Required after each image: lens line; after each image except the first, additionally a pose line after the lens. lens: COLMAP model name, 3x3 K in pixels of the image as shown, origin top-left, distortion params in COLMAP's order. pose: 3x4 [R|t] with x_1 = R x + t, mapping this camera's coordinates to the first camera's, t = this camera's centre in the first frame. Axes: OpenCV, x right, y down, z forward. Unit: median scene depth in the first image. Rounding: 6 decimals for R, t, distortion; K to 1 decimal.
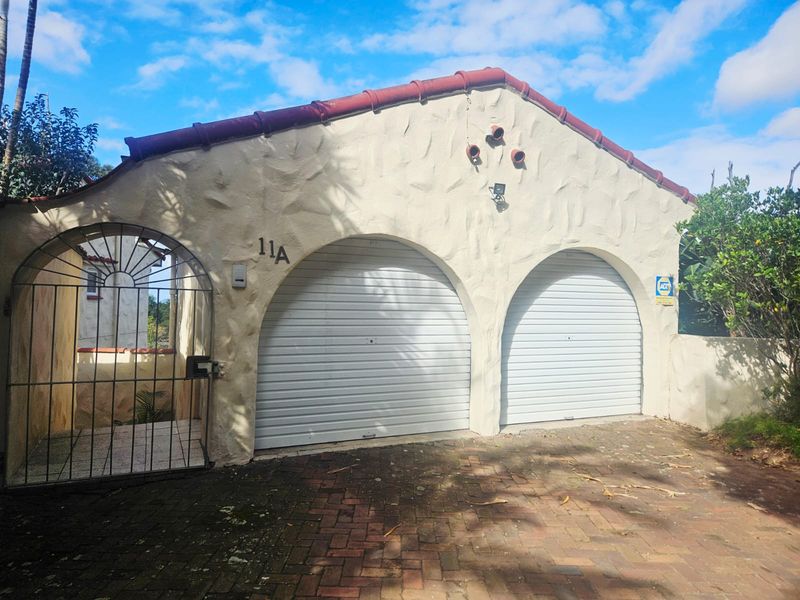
lens RADIAL K [[324.2, 0, 401.1], [0, 324.2, 298.8], [0, 0, 1]] dist [-0.000220, 0.000823]
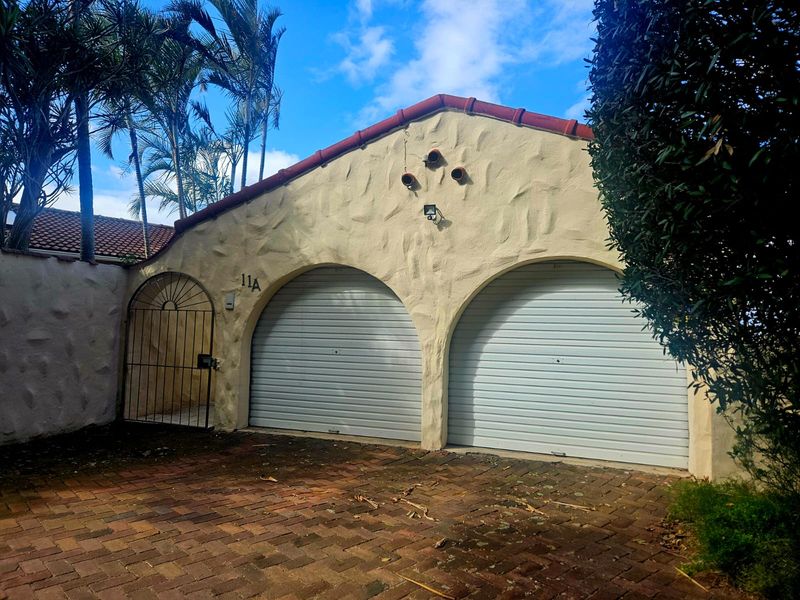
lens RADIAL K [[324.2, 0, 405.7], [0, 324.2, 302.7], [0, 0, 1]] dist [-0.000220, 0.000823]
pose [[0.889784, -0.020353, -0.455928, 0.711960], [0.004233, 0.999330, -0.036351, -0.005187], [0.456363, 0.030414, 0.889274, 0.049228]]
